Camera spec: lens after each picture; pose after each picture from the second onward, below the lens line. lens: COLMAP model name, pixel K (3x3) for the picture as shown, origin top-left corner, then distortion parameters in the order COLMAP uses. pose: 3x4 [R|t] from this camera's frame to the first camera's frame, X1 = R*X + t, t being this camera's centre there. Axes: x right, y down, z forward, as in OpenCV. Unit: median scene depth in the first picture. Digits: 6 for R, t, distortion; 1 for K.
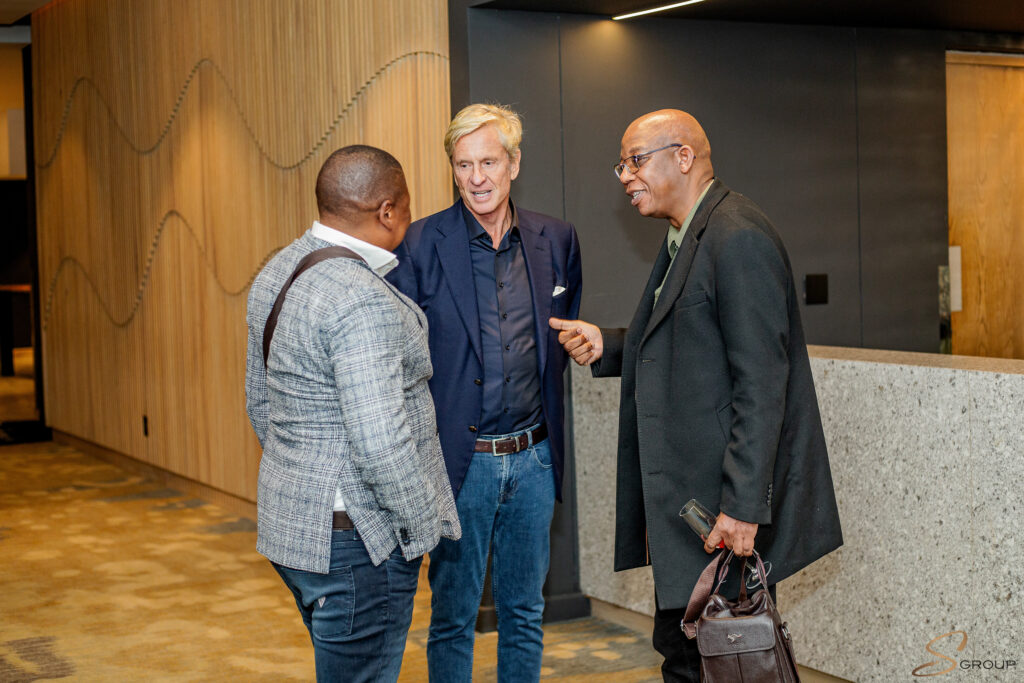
lens RADIAL K [[1513.0, 0, 512.0], [0, 1513.0, 341.5], [0, 0, 1]] dist [-0.085058, -0.011906]
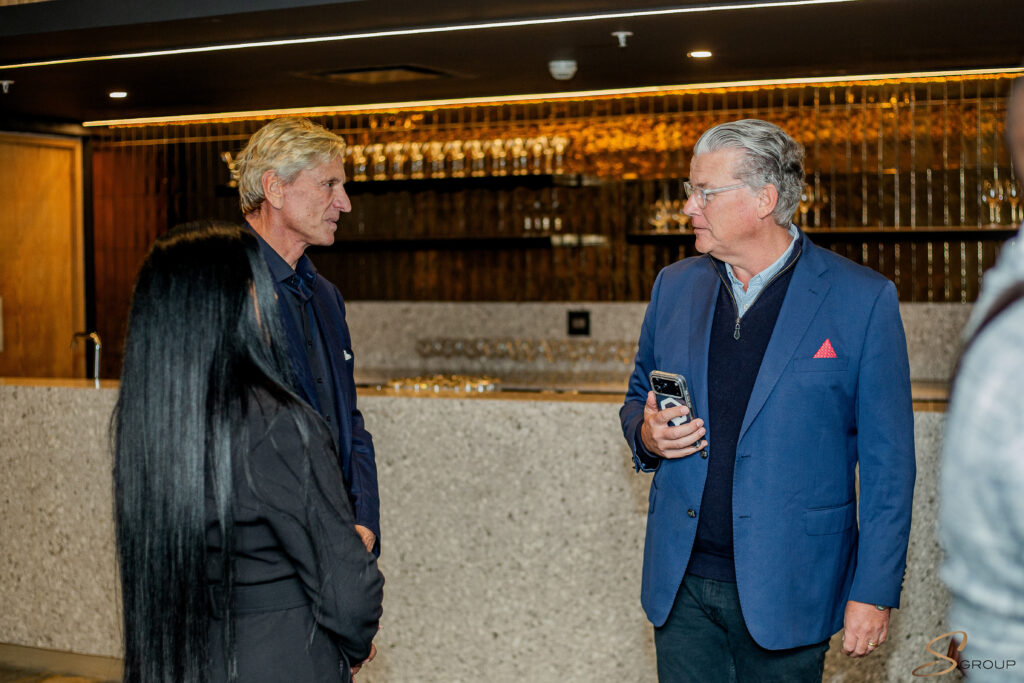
lens RADIAL K [[1513.0, 0, 512.0], [0, 1513.0, 341.5], [0, 0, 1]] dist [-0.085058, -0.011906]
pose [[0.805056, 0.001368, 0.593197, -0.145460], [0.019830, 0.999376, -0.029217, 0.027195], [-0.592867, 0.035284, 0.804527, -0.347234]]
